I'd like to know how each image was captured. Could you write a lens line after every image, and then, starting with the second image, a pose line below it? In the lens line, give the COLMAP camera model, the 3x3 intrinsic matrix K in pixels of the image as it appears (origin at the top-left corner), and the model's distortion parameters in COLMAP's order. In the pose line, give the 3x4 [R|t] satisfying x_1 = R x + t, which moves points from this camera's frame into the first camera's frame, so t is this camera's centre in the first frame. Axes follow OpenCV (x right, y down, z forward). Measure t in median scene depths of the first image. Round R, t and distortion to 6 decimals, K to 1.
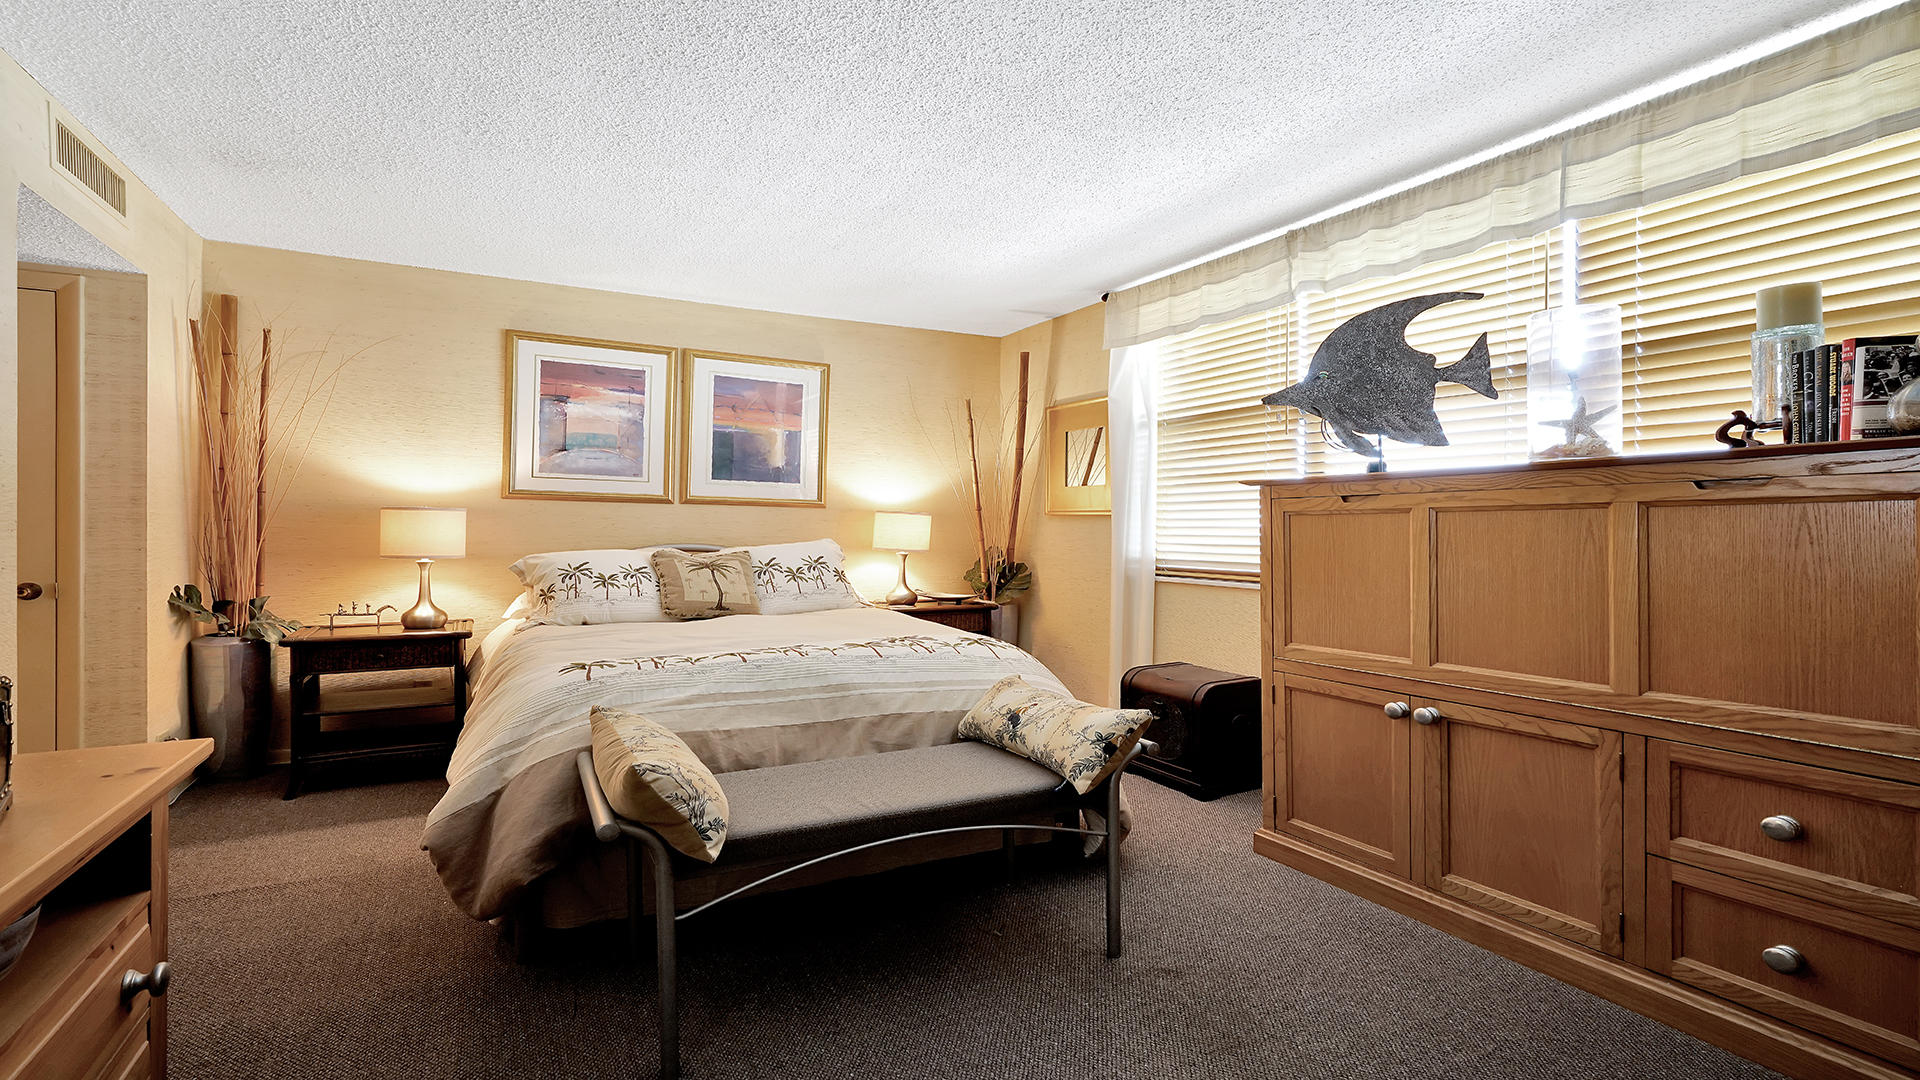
lens RADIAL K [[892.2, 0, 961.7], [0, 892.2, 529.4], [0, 0, 1]] dist [-0.000784, 0.000133]
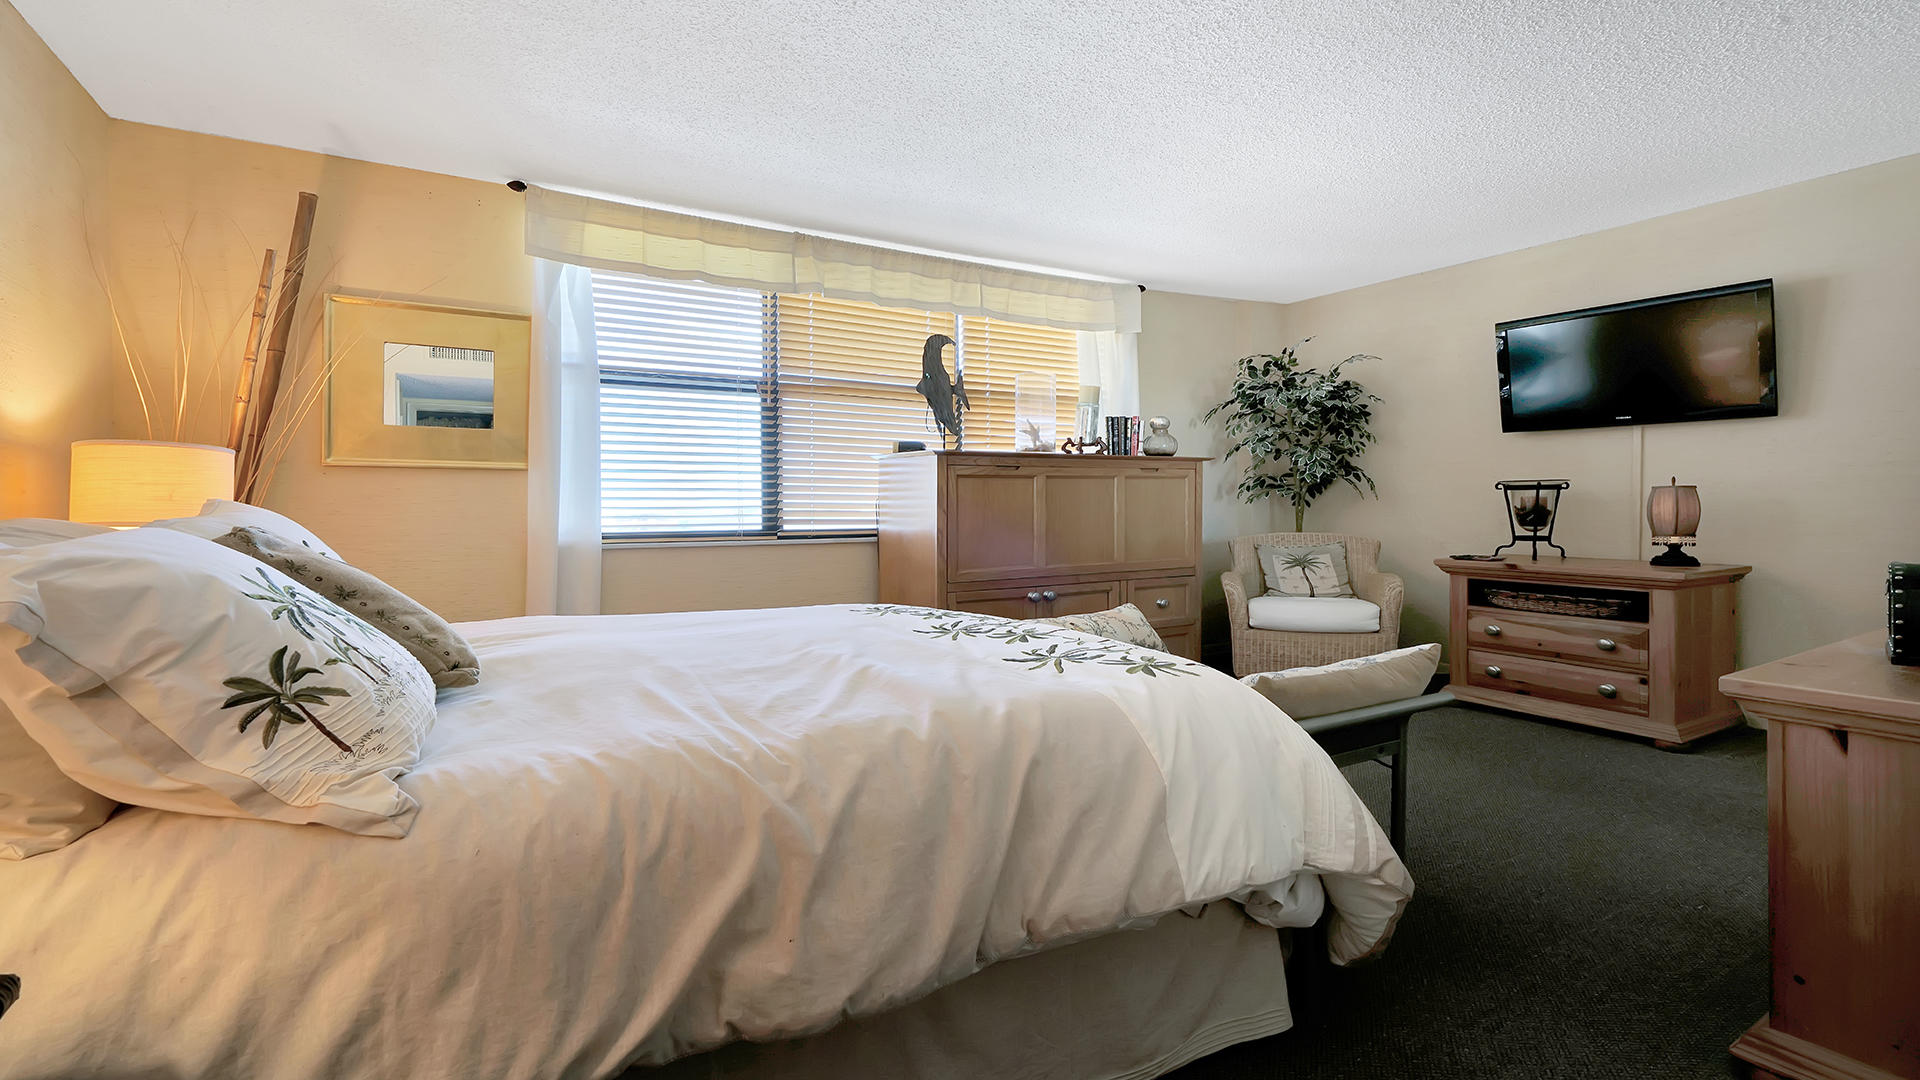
lens RADIAL K [[871.8, 0, 958.7], [0, 871.8, 526.2], [0, 0, 1]] dist [-0.001286, 0.001398]
pose [[-0.028939, -0.014384, 0.999478, -0.945822], [0.006057, 0.999876, 0.014565, 0.039174], [-0.999563, 0.006476, -0.028848, 1.003923]]
